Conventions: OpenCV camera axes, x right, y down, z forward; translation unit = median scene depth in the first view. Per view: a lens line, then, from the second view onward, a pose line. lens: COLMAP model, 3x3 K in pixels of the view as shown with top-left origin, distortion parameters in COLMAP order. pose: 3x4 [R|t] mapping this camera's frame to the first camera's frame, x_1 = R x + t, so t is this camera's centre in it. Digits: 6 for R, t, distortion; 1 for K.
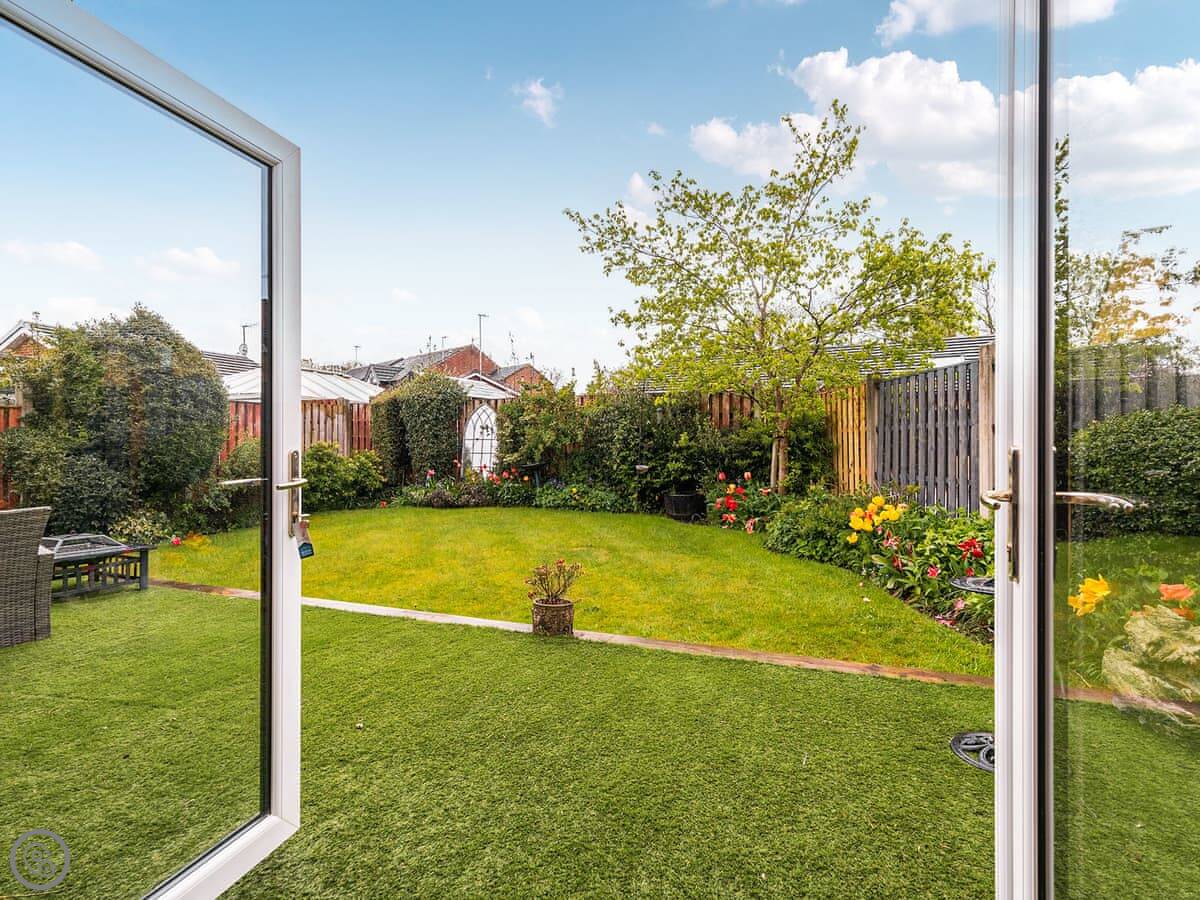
lens RADIAL K [[642.1, 0, 605.7], [0, 642.1, 448.0], [0, 0, 1]] dist [-0.008868, 0.002718]
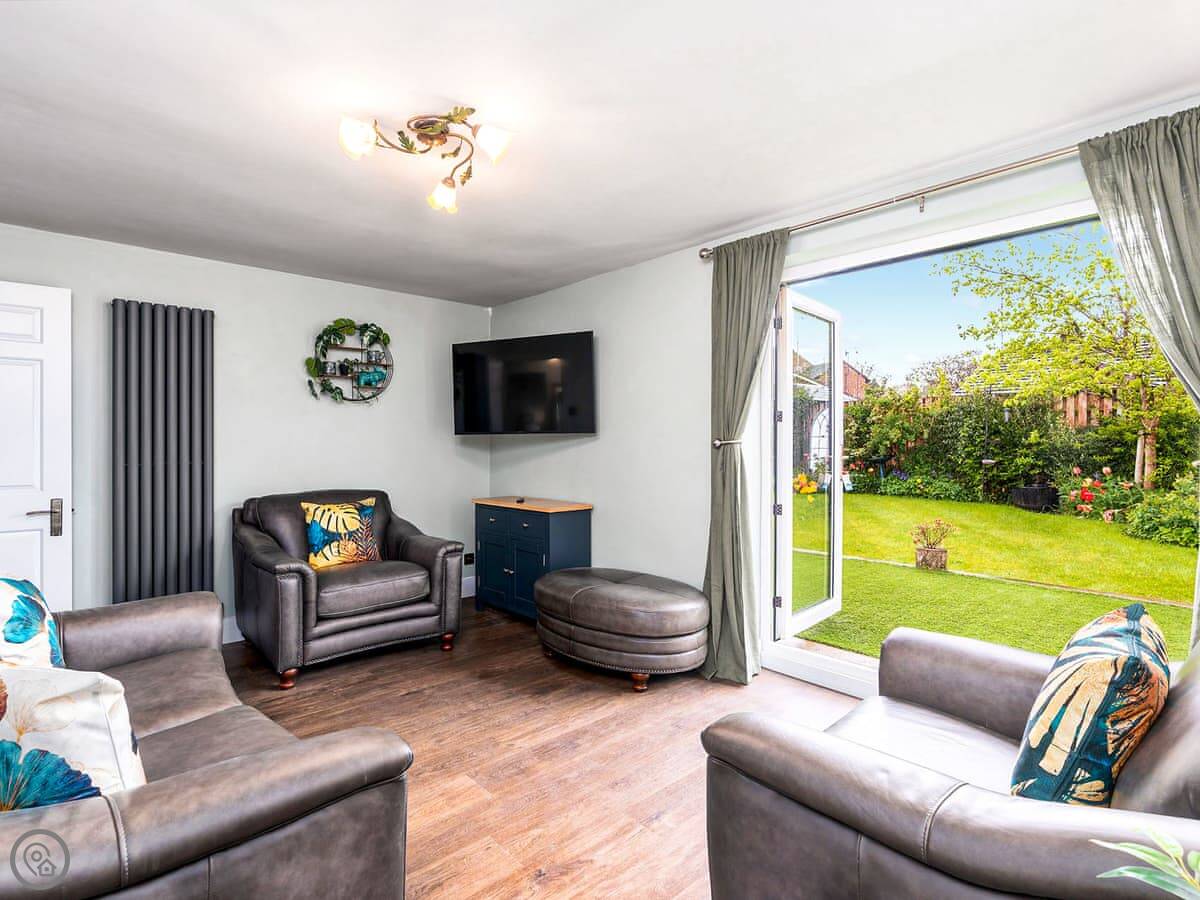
lens RADIAL K [[633.2, 0, 594.7], [0, 633.2, 442.5], [0, 0, 1]] dist [-0.000801, 0.001700]
pose [[0.887829, 0.002087, -0.460168, -0.046727], [-0.003147, 0.999994, -0.001536, 0.000905], [0.460162, 0.002812, 0.887830, -0.304916]]
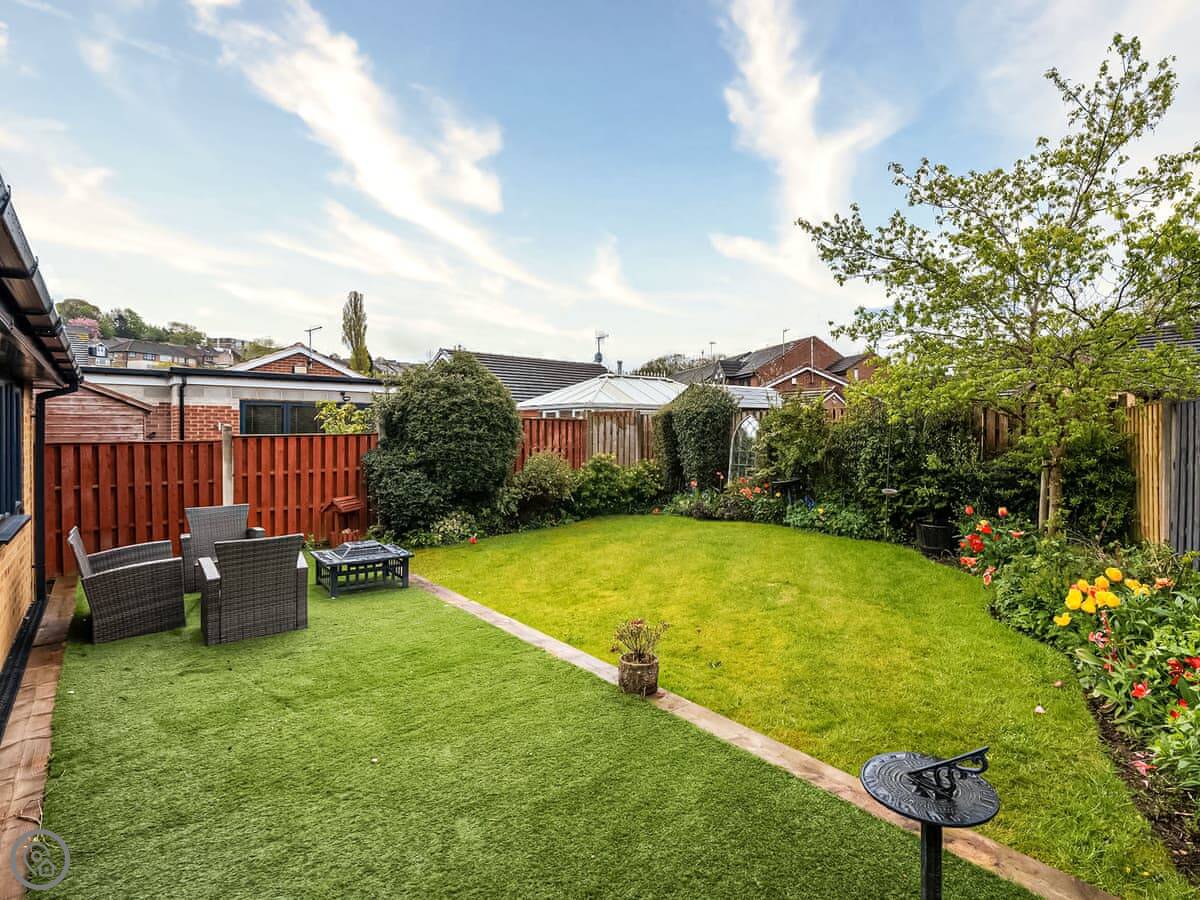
lens RADIAL K [[642.1, 0, 665.4], [0, 642.1, 434.2], [0, 0, 1]] dist [-0.008868, 0.002718]
pose [[0.891734, 0.002897, -0.452550, 0.193523], [-0.002281, 0.999996, 0.001905, -0.054222], [0.452554, -0.000667, 0.891737, 0.055190]]
